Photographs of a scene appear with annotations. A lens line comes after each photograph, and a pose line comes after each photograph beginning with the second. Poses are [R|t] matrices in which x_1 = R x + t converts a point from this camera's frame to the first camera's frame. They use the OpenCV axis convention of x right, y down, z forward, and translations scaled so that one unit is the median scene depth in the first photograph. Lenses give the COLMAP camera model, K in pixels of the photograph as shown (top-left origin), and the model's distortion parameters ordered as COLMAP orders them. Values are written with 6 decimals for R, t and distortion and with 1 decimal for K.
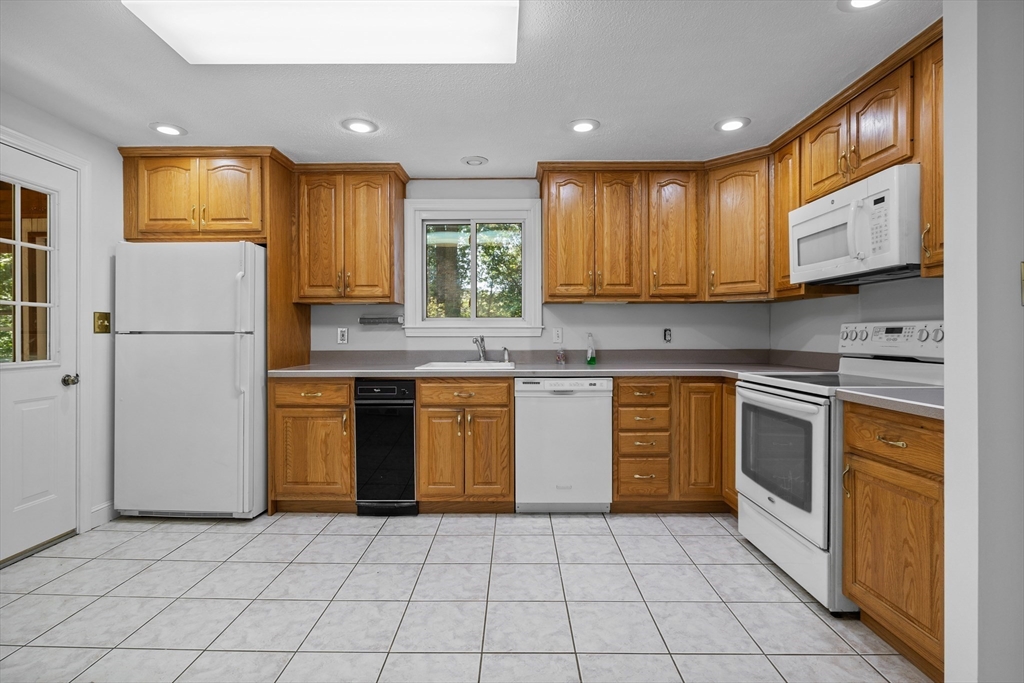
lens RADIAL K [[482.1, 0, 511.0], [0, 482.1, 334.1], [0, 0, 1]] dist [-0.010725, 0.005653]
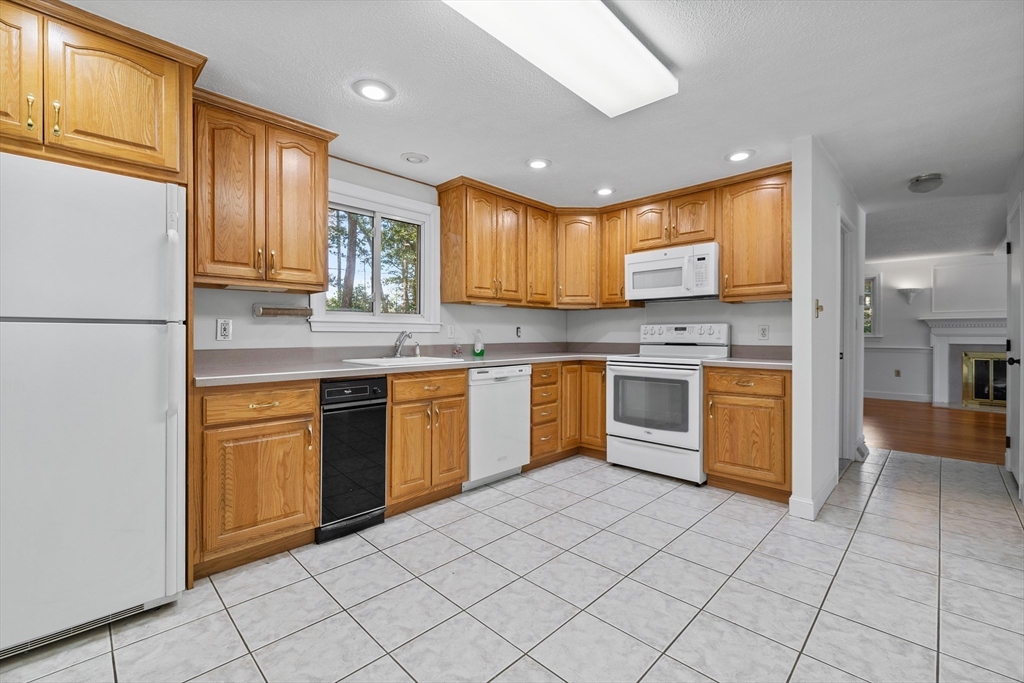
lens RADIAL K [[431.0, 0, 506.8], [0, 431.0, 335.0], [0, 0, 1]] dist [0.000234, -0.000011]
pose [[0.699346, 0.002313, 0.714780, -0.638309], [-0.002261, 0.999997, -0.001024, 0.013985], [-0.714780, -0.000900, 0.699349, 0.246963]]
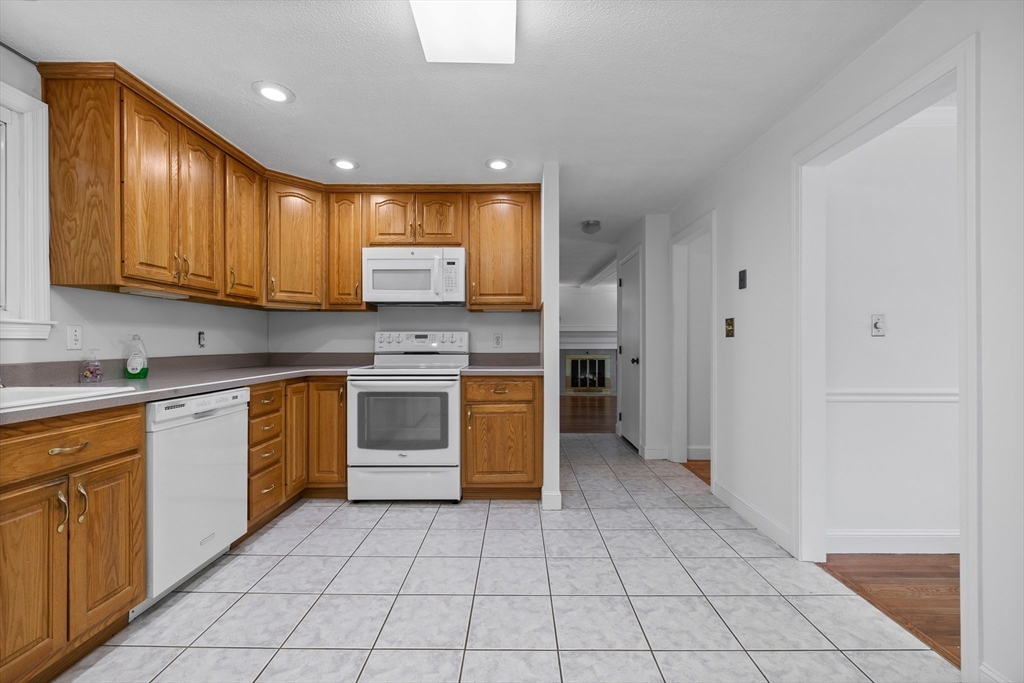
lens RADIAL K [[435.3, 0, 508.1], [0, 435.3, 344.0], [0, 0, 1]] dist [-0.000413, 0.000103]
pose [[0.001704, -0.001105, 0.999998, -0.562788], [0.000675, 0.999999, 0.001104, 0.012745], [-0.999998, 0.000673, 0.001705, 0.525416]]
